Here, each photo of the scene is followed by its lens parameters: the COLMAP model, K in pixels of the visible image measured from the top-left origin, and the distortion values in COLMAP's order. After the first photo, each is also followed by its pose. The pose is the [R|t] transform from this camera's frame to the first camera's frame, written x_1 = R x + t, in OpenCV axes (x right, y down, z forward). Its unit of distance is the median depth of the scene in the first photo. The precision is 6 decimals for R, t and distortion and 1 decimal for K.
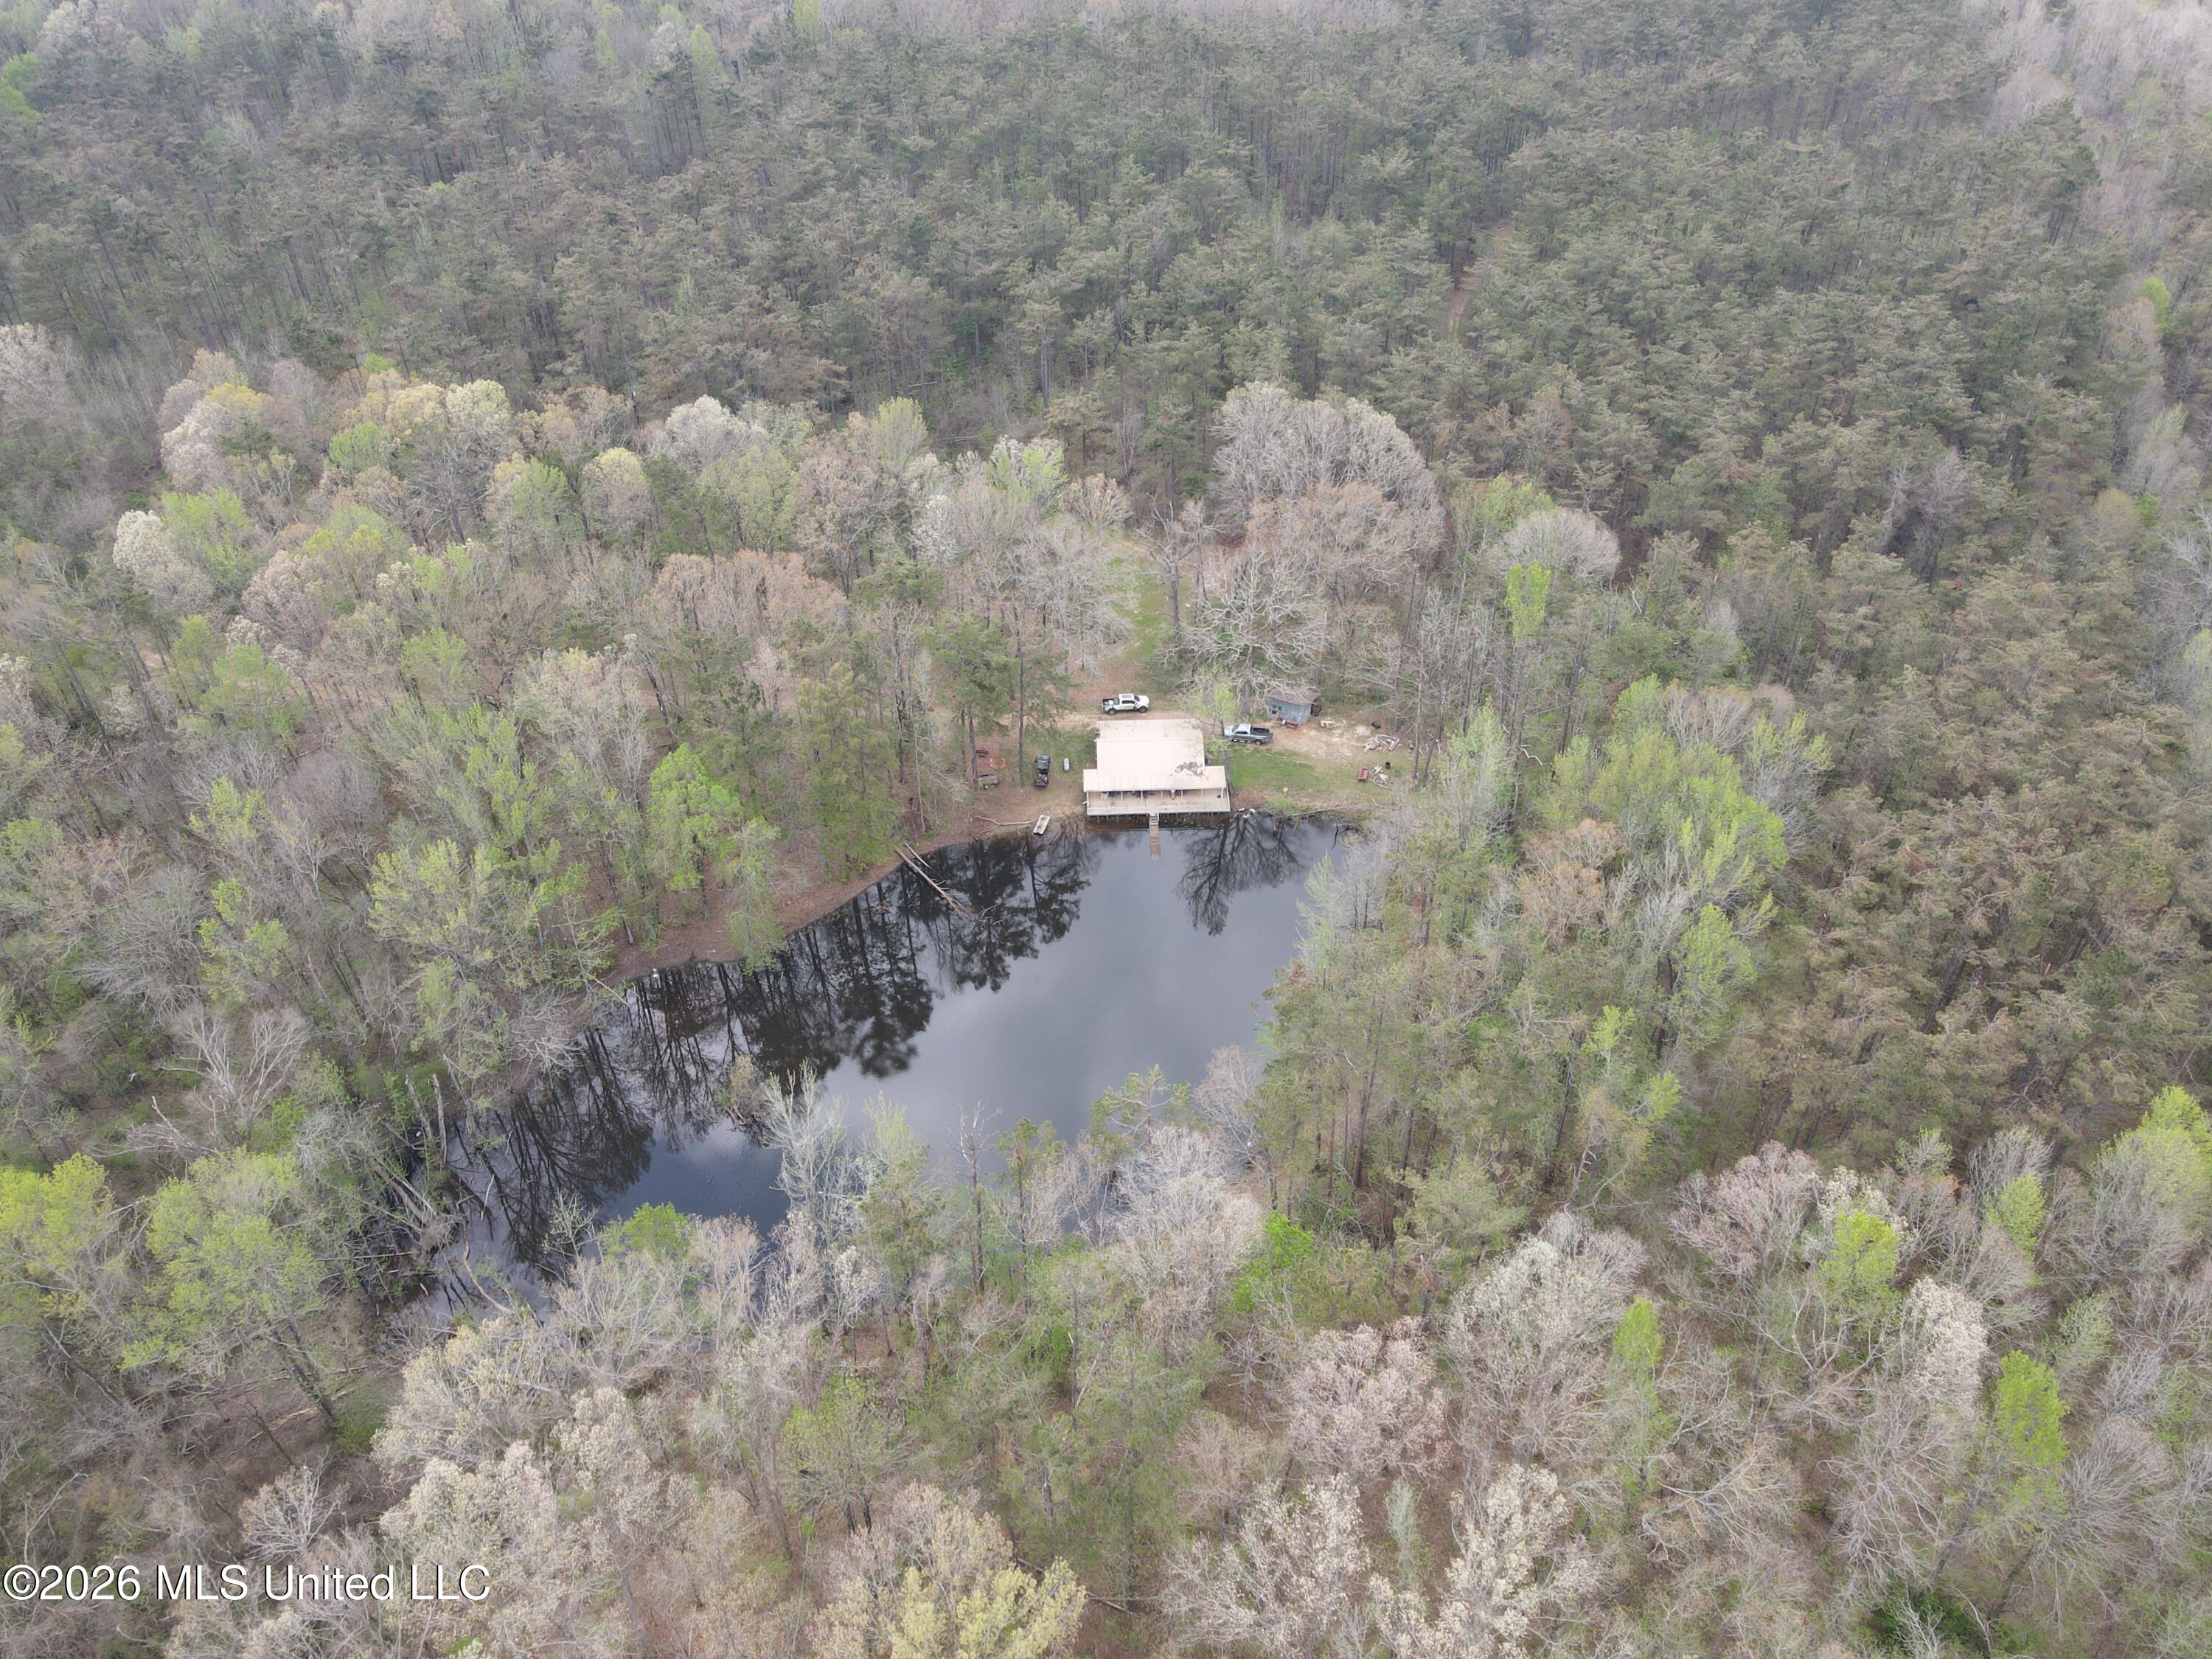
lens RADIAL K [[1584.1, 0, 1106.0], [0, 1584.1, 829.5], [0, 0, 1]] dist [-0.009327, 0.018467]
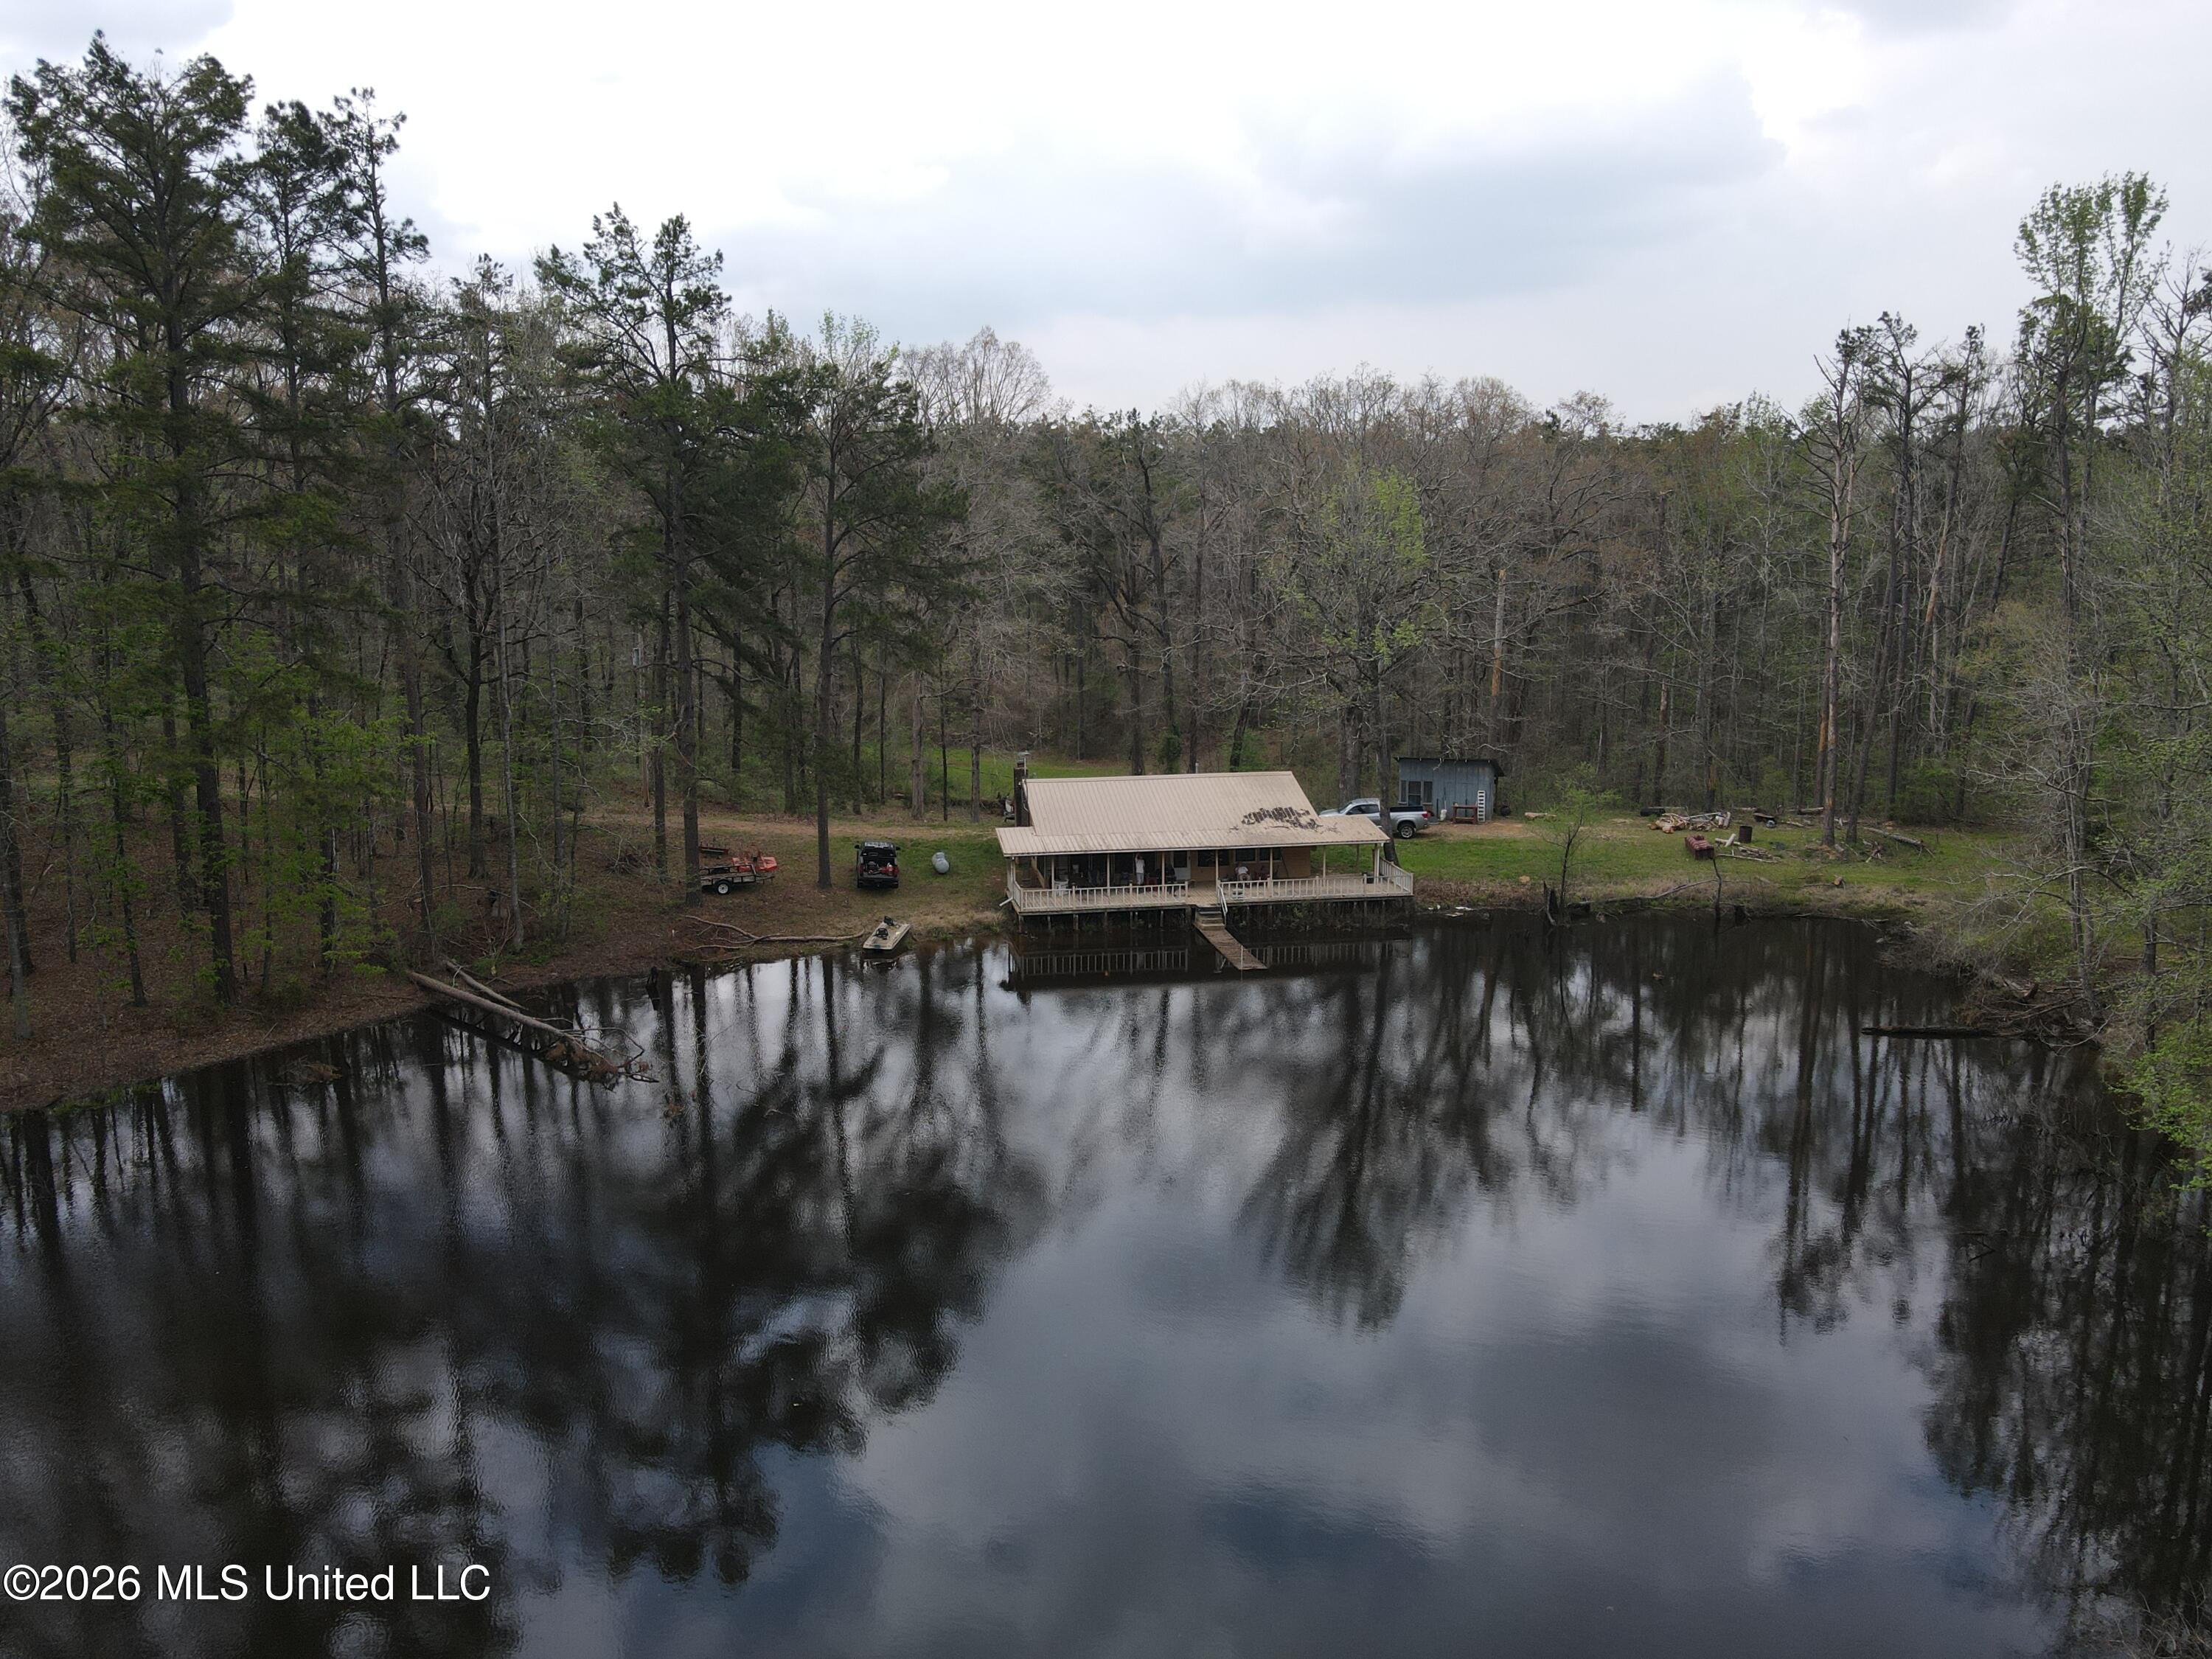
lens RADIAL K [[1584.1, 0, 1106.0], [0, 1584.1, 829.5], [0, 0, 1]] dist [-0.009327, 0.018467]
pose [[0.986934, -0.013616, 0.160548, -0.045781], [0.089227, 0.875872, -0.474222, 0.132493], [-0.134162, 0.482351, 0.865643, 0.659183]]
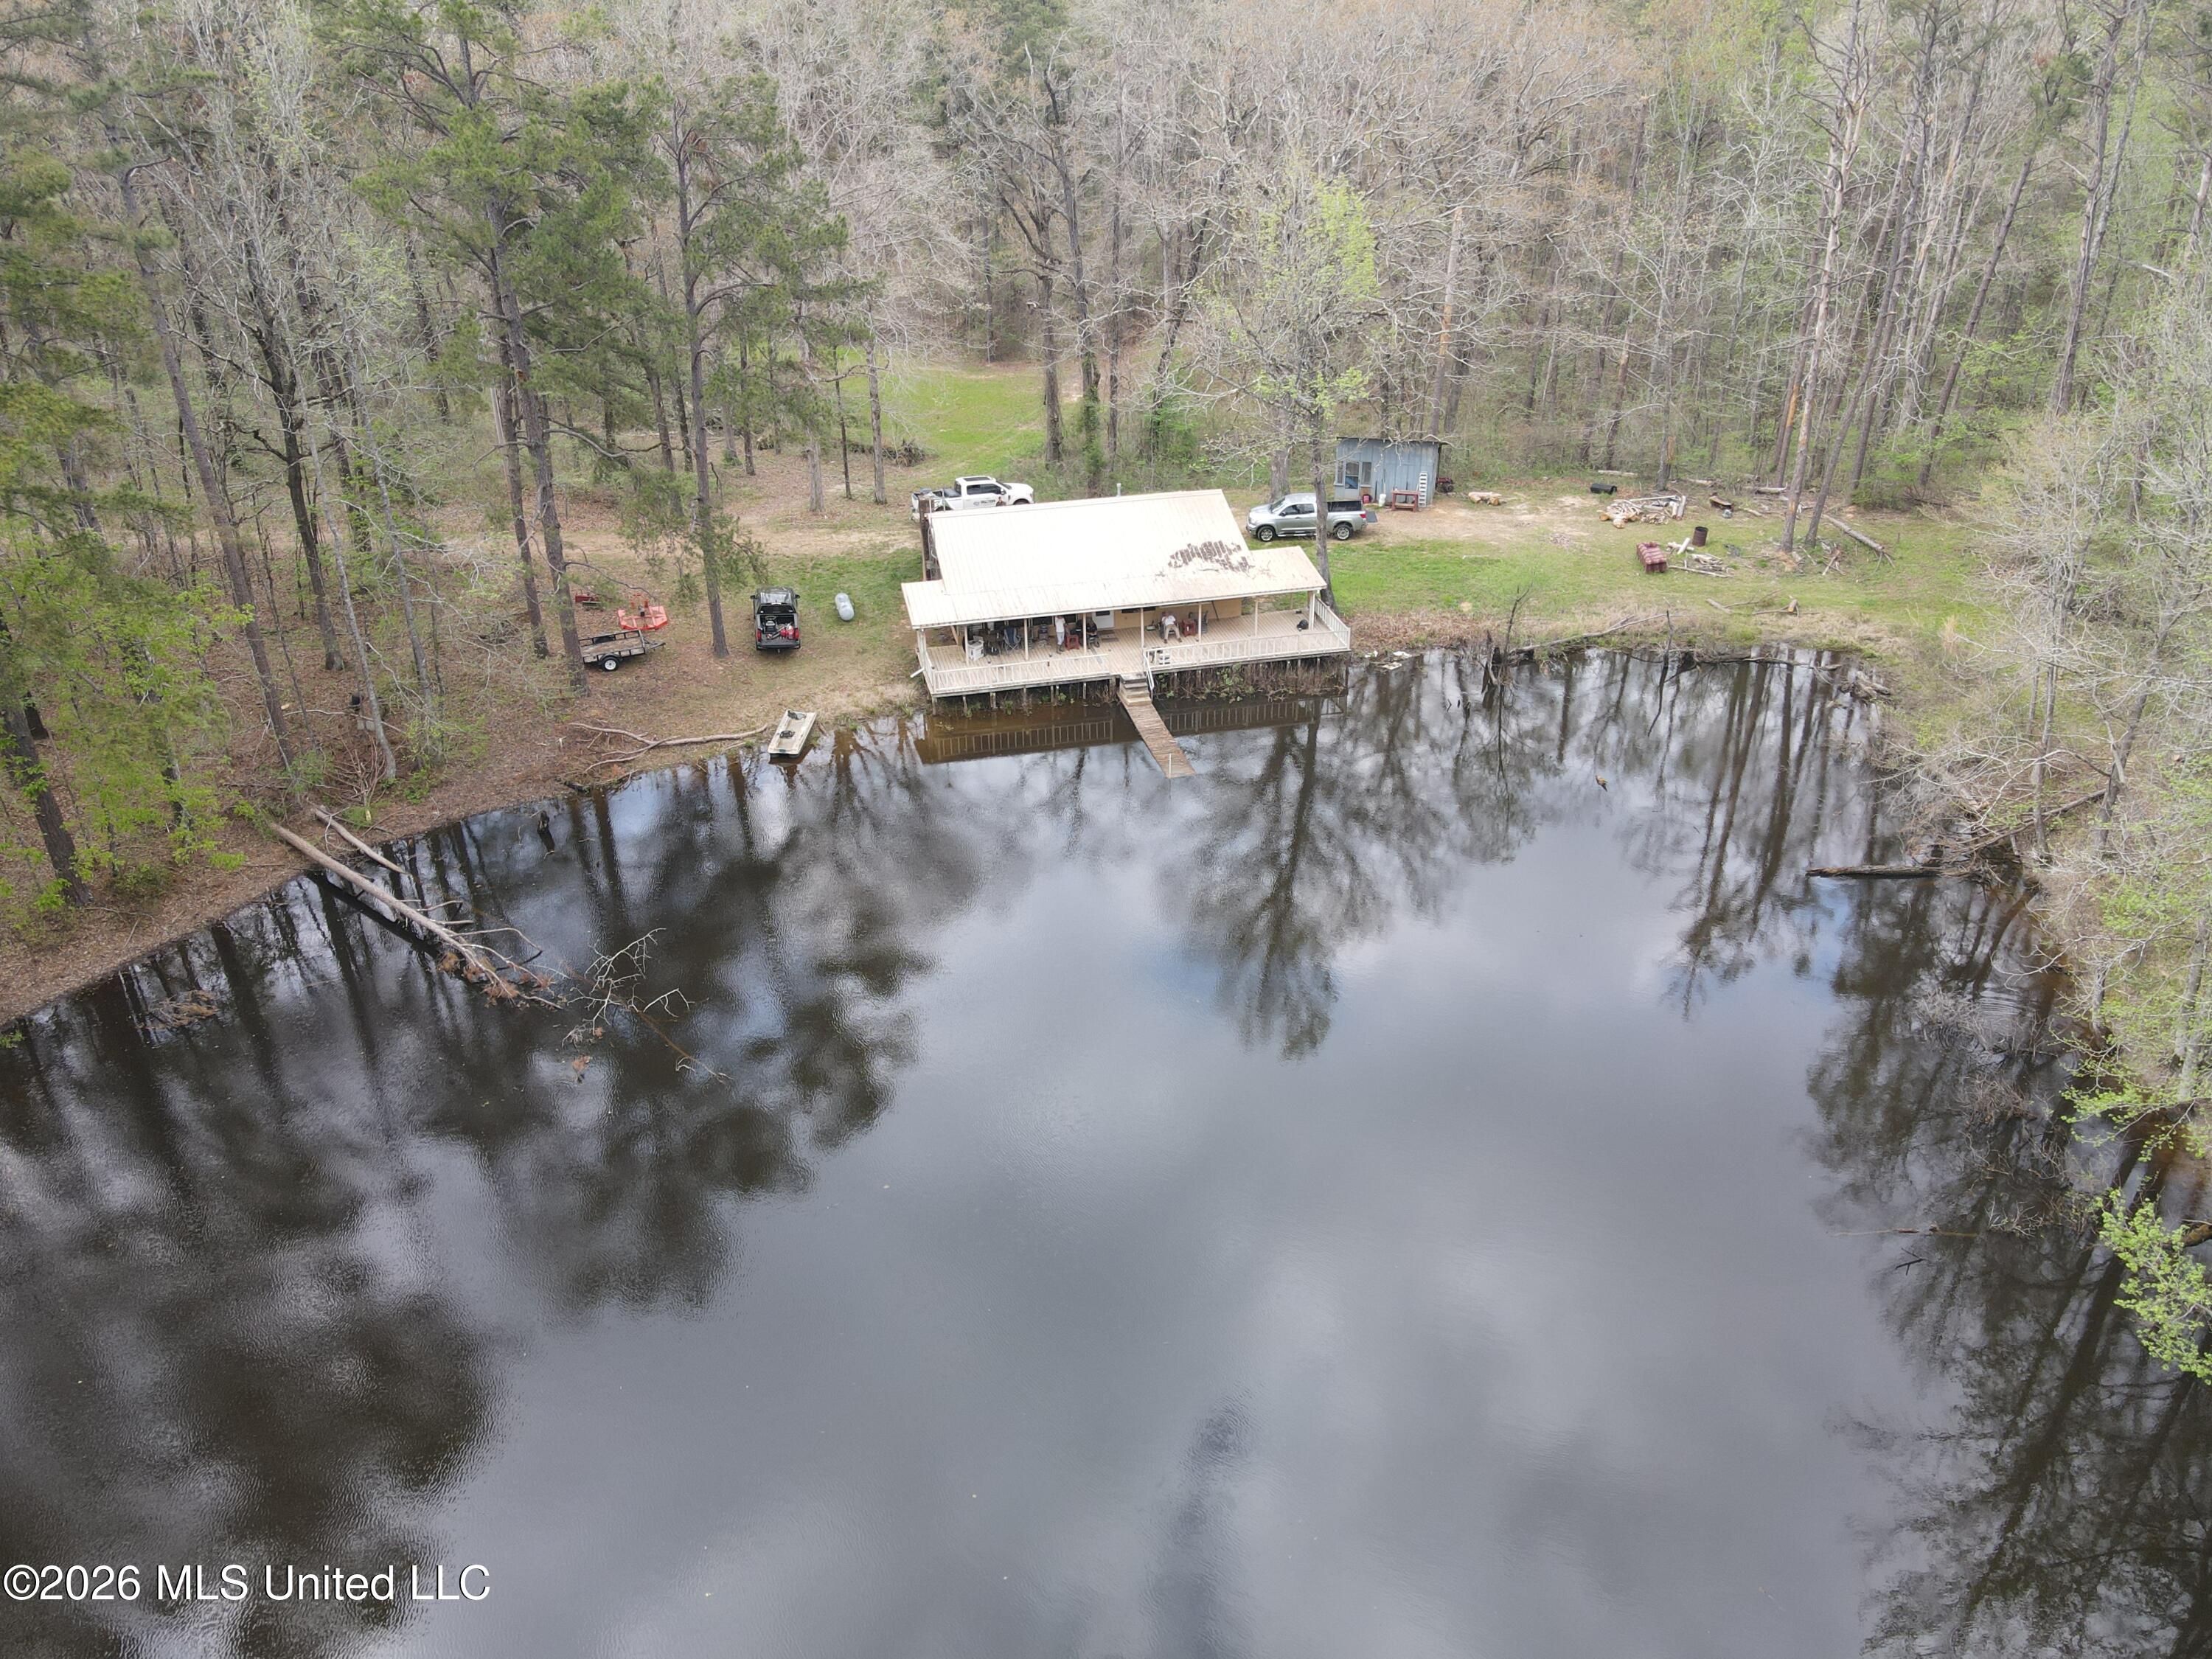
lens RADIAL K [[1596.7, 0, 1106.0], [0, 1596.7, 829.5], [0, 0, 1]] dist [0.002460, -0.006076]
pose [[0.977041, -0.094489, 0.190952, -0.039865], [0.129143, 0.975505, -0.178076, 0.076167], [-0.169448, 0.198648, 0.965311, 0.654509]]
